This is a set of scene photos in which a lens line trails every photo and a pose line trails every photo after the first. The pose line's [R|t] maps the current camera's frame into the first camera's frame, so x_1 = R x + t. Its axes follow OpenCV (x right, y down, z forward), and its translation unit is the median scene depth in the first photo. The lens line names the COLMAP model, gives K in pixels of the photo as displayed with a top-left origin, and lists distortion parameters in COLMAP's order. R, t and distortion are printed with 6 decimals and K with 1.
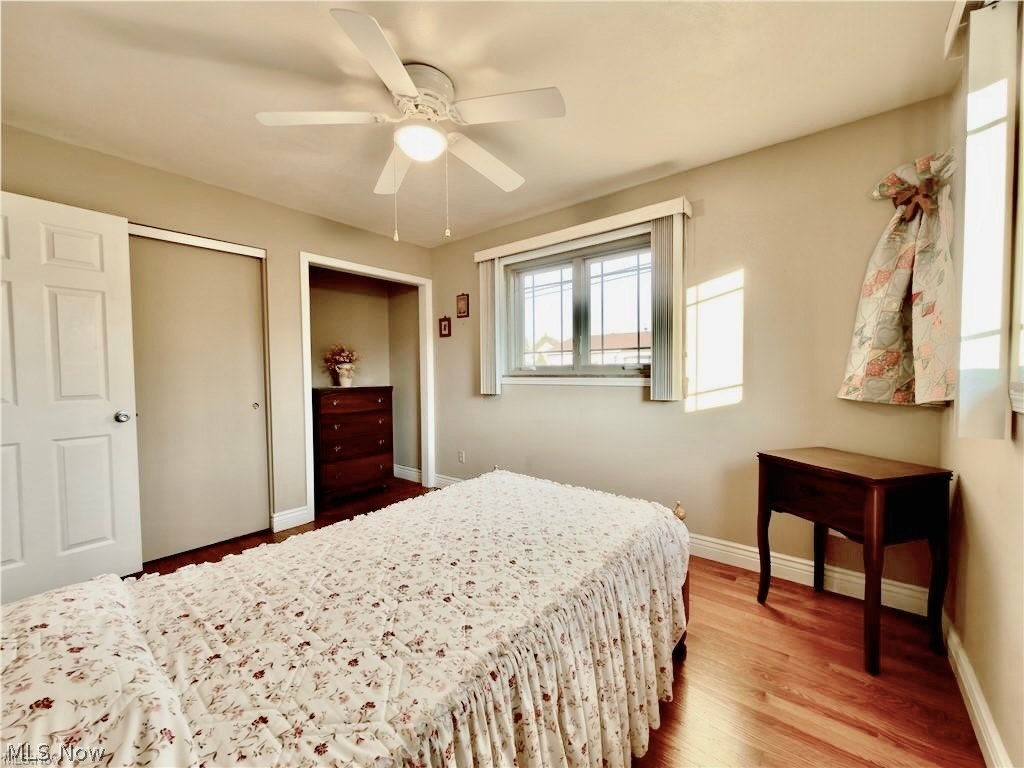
lens RADIAL K [[407.1, 0, 512.0], [0, 407.1, 384.0], [0, 0, 1]] dist [-0.000202, -0.000007]
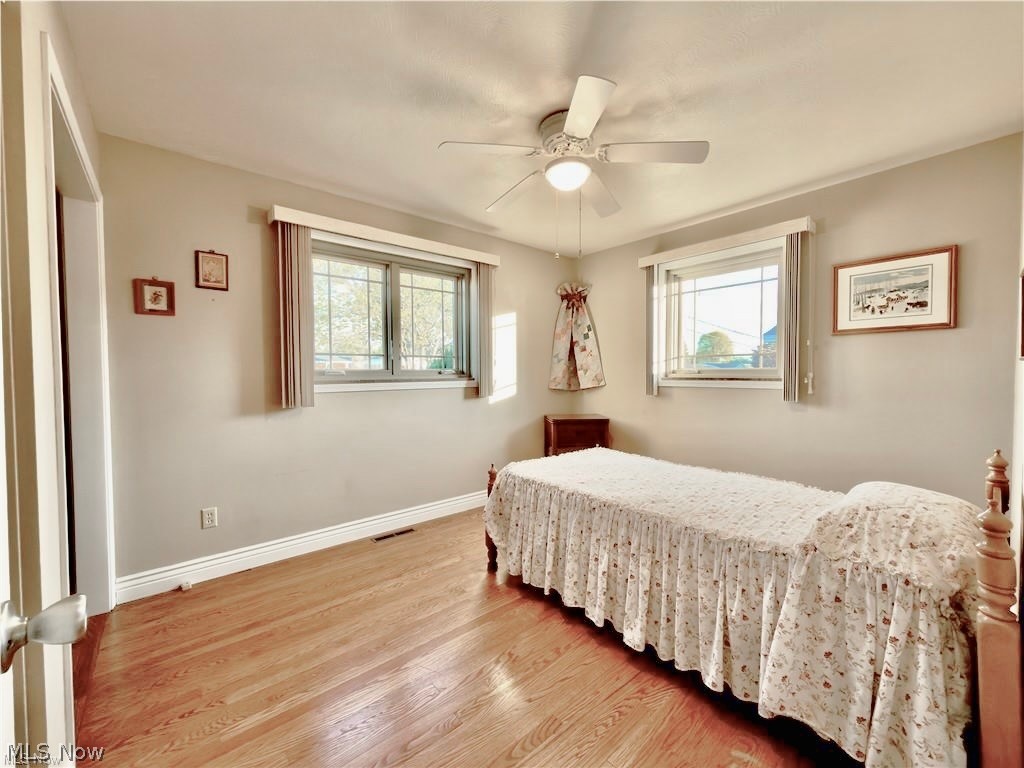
lens RADIAL K [[407.1, 0, 512.0], [0, 407.1, 384.0], [0, 0, 1]] dist [-0.000202, -0.000007]
pose [[0.182790, -0.015091, 0.983036, -0.785061], [0.042833, 0.999055, 0.007373, -0.006864], [-0.982218, 0.040758, 0.183264, 0.545956]]
